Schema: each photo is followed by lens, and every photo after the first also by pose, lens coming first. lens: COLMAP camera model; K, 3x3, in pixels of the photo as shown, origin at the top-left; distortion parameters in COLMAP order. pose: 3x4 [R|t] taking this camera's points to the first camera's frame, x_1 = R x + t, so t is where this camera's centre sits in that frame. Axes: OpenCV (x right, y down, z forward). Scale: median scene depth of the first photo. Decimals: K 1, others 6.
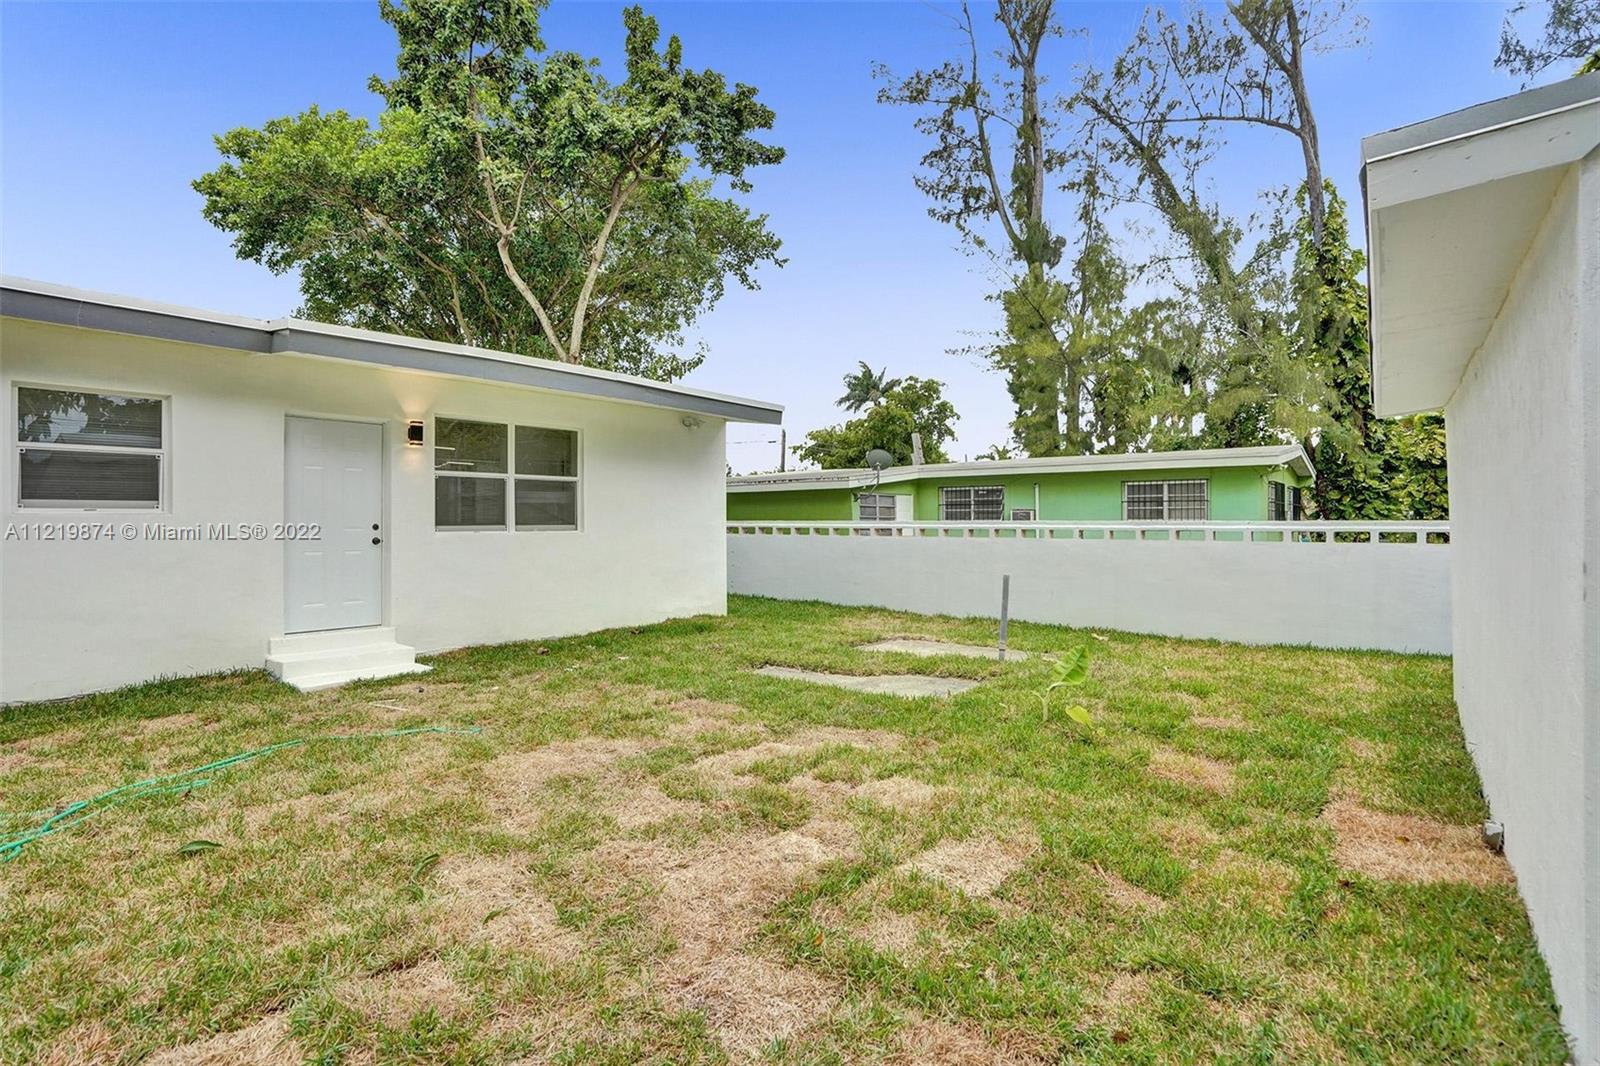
lens RADIAL K [[783.6, 0, 792.9], [0, 783.6, 516.2], [0, 0, 1]] dist [-0.062638, 0.030255]
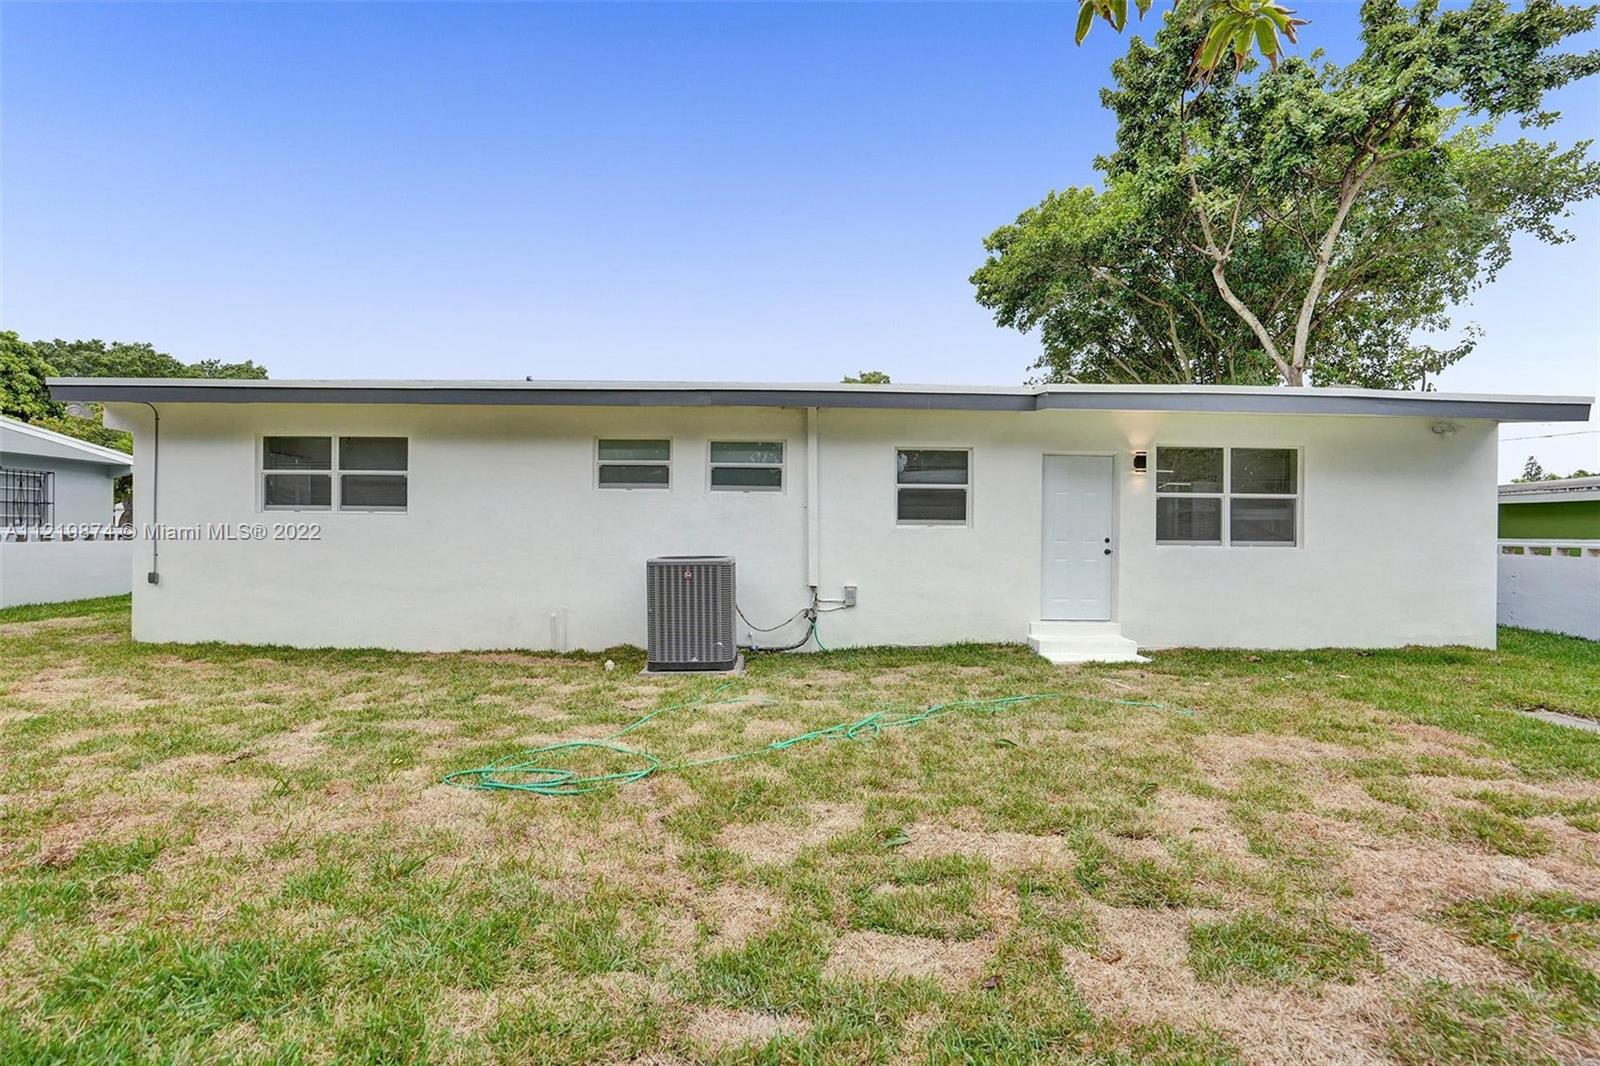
lens RADIAL K [[742.6, 0, 798.6], [0, 742.6, 532.5], [0, 0, 1]] dist [-0.058270, 0.024183]
pose [[0.635792, 0.010174, -0.771793, 0.039809], [-0.005690, 0.999948, 0.008494, -0.004579], [0.771839, -0.001009, 0.635817, -0.097975]]
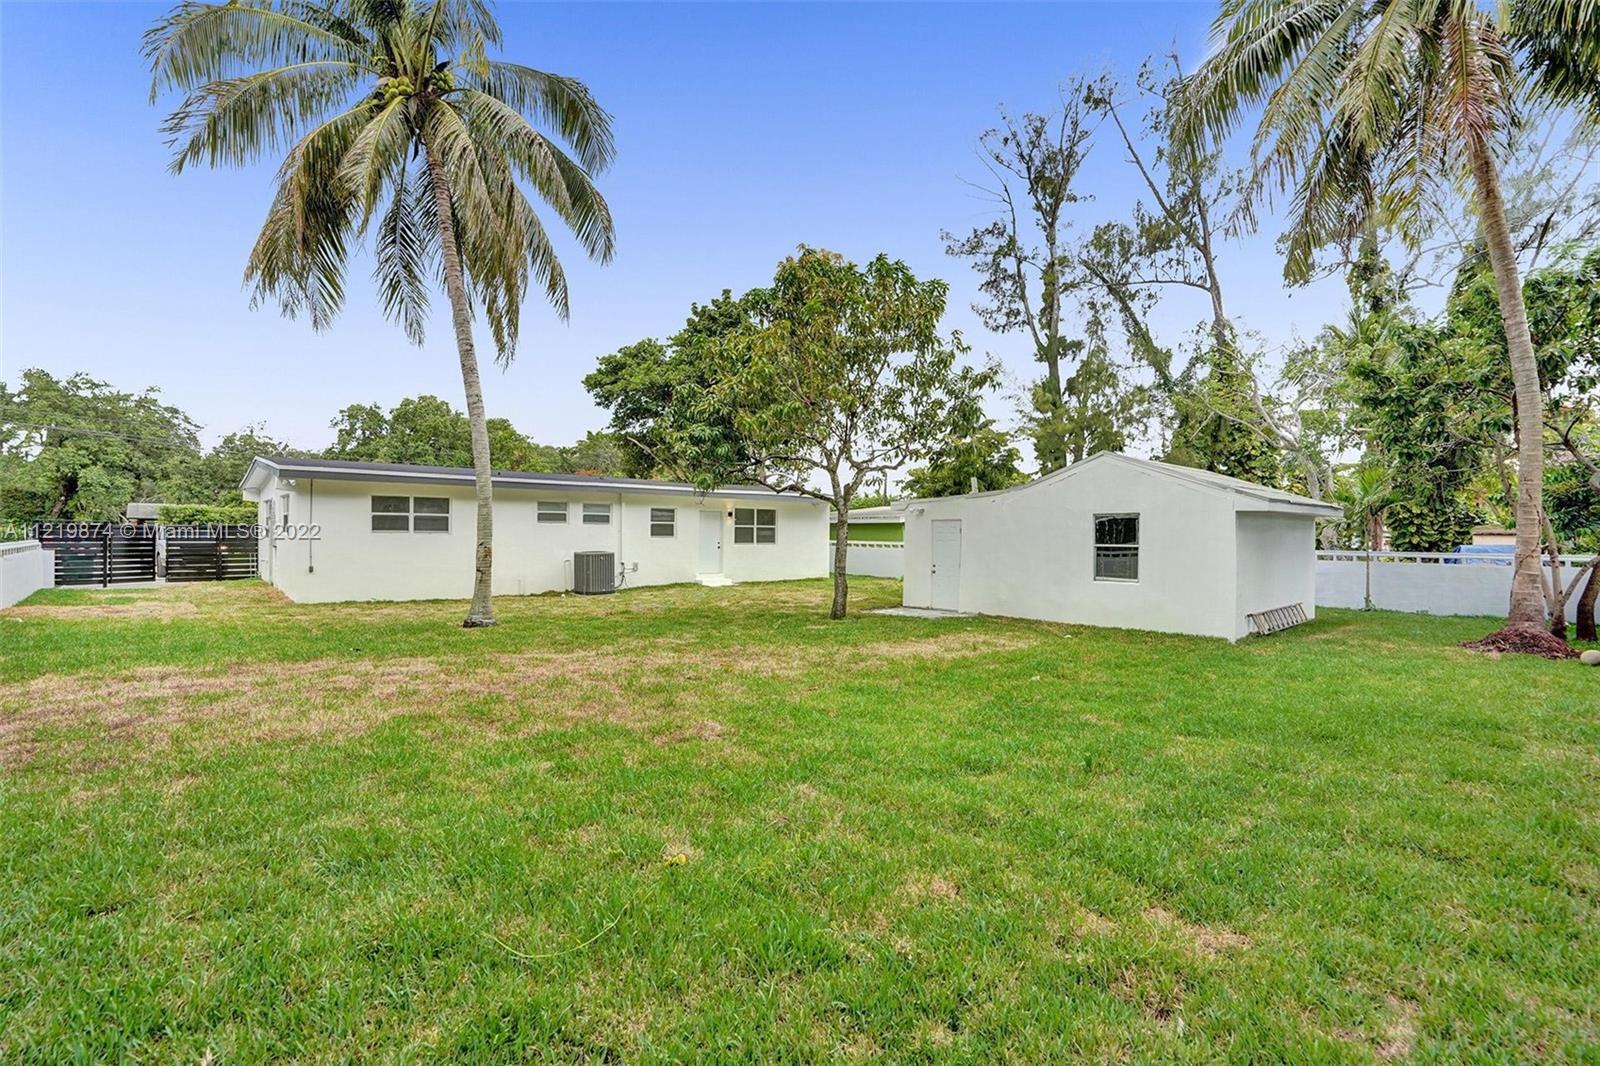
lens RADIAL K [[751.9, 0, 808.1], [0, 751.9, 536.2], [0, 0, 1]] dist [-0.055620, 0.024005]
pose [[0.988962, 0.011369, -0.147732, 0.246355], [-0.009805, 0.999888, 0.011309, -0.044168], [0.147844, -0.009736, 0.988963, -1.688522]]
